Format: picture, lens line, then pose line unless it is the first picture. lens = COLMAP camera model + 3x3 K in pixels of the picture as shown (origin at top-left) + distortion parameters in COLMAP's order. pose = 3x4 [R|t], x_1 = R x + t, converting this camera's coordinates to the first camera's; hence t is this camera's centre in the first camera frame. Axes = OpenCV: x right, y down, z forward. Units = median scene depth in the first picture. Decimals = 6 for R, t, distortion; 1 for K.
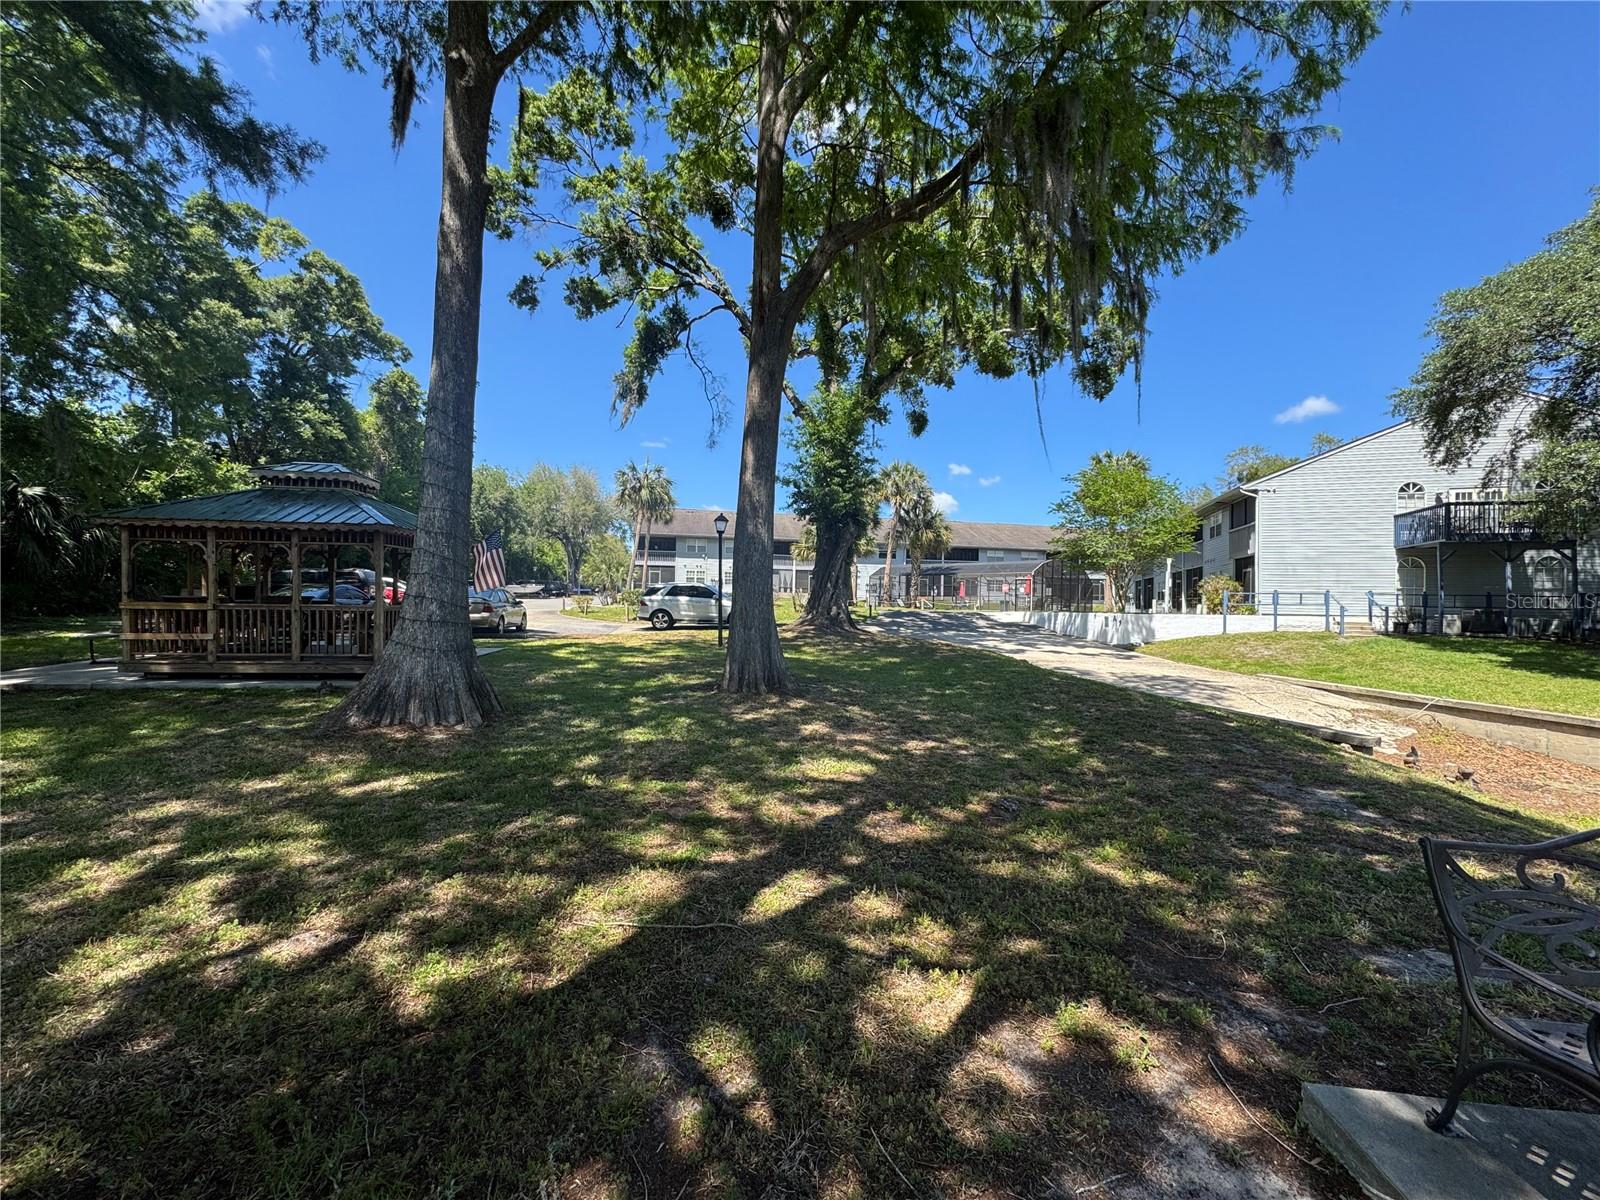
lens RADIAL K [[640.3, 0, 799.4], [0, 640.3, 600.4], [0, 0, 1]] dist [-0.001107, -0.000134]
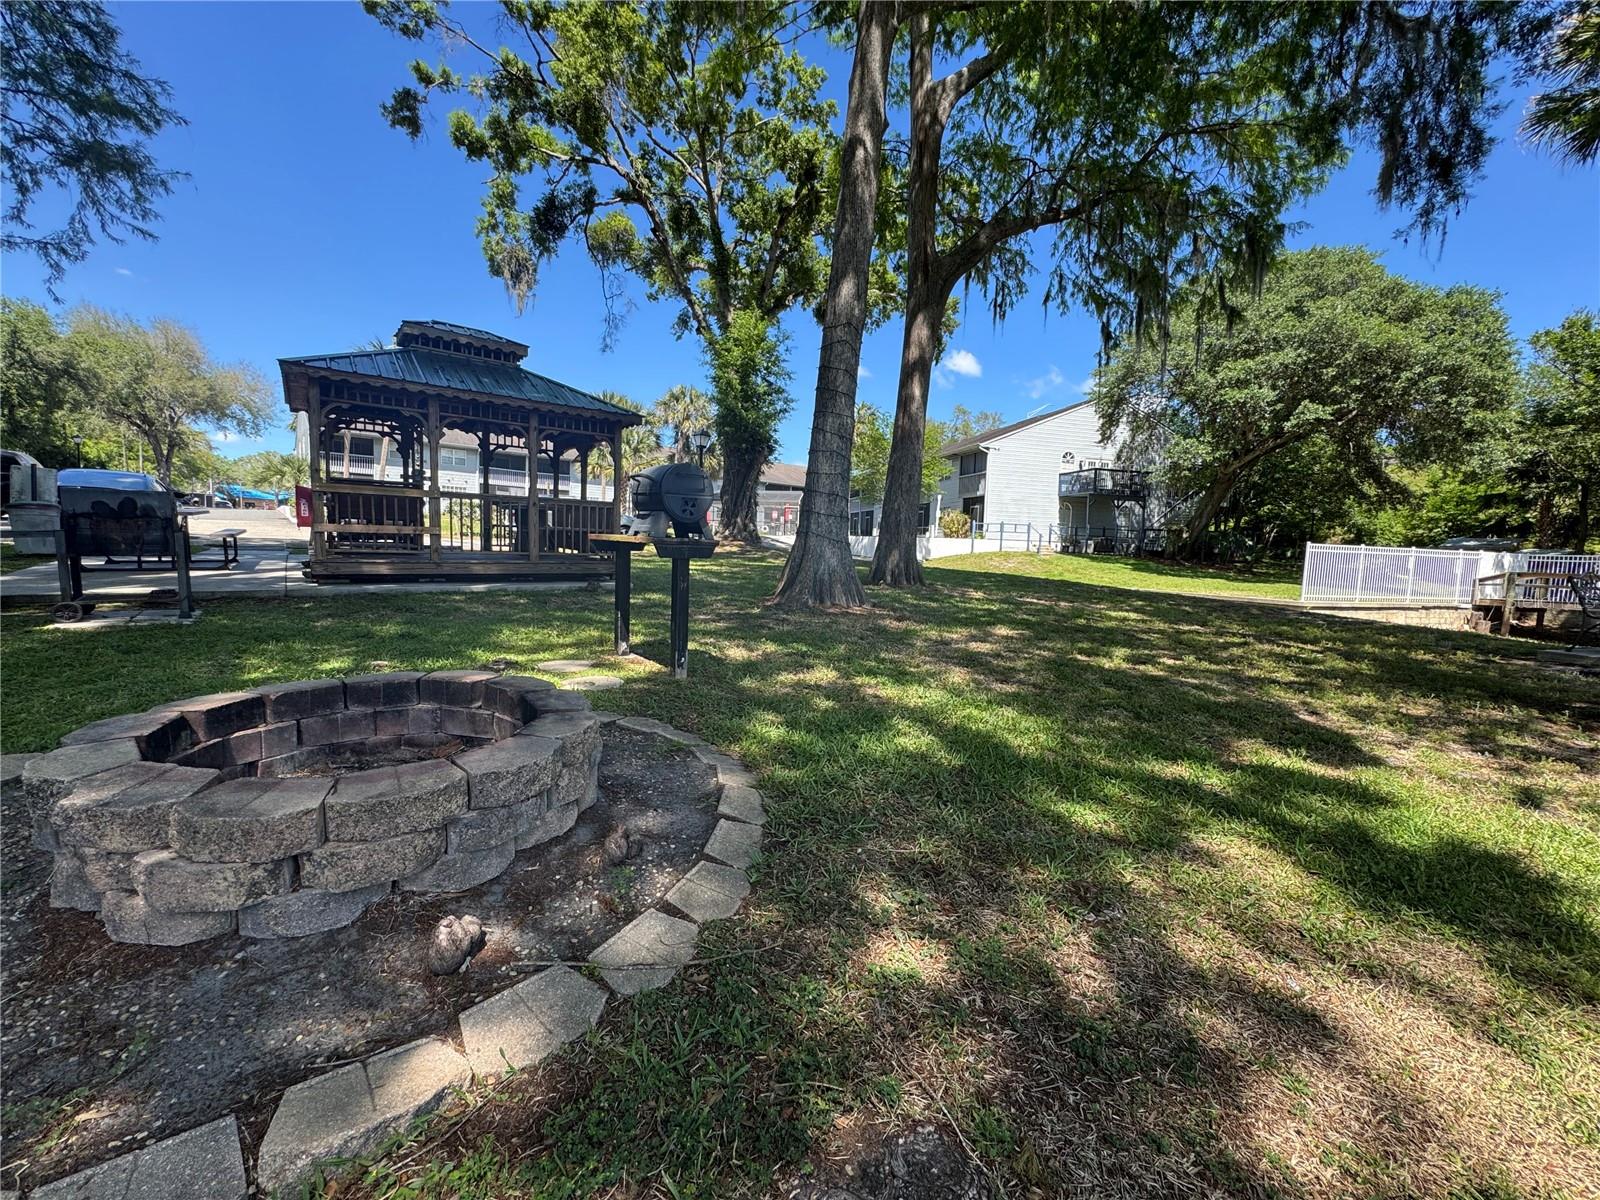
lens RADIAL K [[640.3, 0, 797.5], [0, 640.3, 605.1], [0, 0, 1]] dist [-0.001107, -0.000134]
pose [[0.853464, -0.038712, 0.519712, -0.389519], [-0.022820, 0.993505, 0.111478, 0.019981], [-0.520652, -0.107002, 0.847038, 0.017602]]
